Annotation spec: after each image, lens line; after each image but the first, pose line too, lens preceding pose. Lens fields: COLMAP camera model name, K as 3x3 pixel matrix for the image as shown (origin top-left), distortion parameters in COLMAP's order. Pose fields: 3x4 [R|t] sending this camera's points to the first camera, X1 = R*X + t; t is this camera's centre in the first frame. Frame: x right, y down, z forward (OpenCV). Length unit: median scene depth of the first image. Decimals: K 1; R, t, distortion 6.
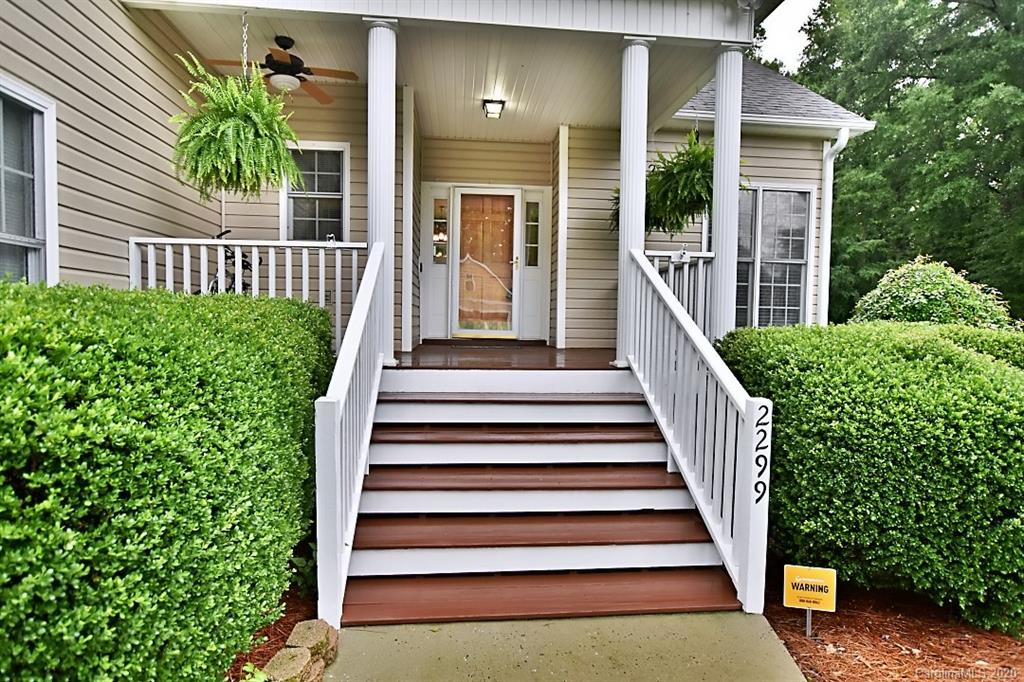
lens RADIAL K [[573.3, 0, 512.4], [0, 573.3, 344.0], [0, 0, 1]] dist [-0.004174, 0.000066]
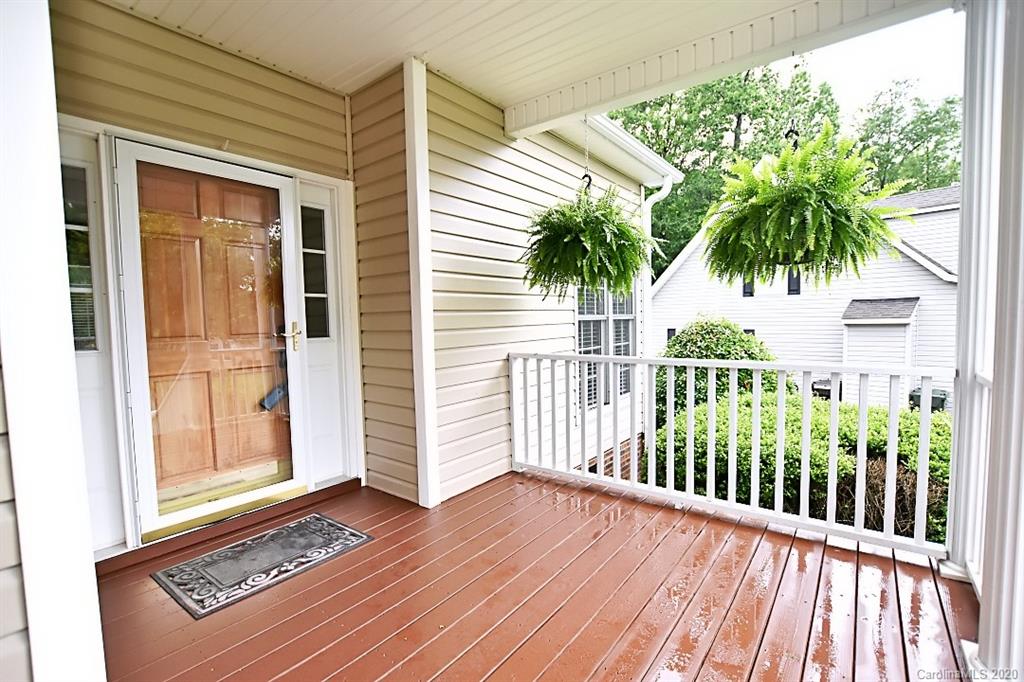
lens RADIAL K [[463.3, 0, 512.0], [0, 463.3, 343.4], [0, 0, 1]] dist [-0.032939, 0.004827]
pose [[0.683356, -0.072293, 0.726498, -0.142879], [0.061528, 0.997248, 0.041361, -0.137992], [-0.727488, 0.016435, 0.685923, 0.612833]]
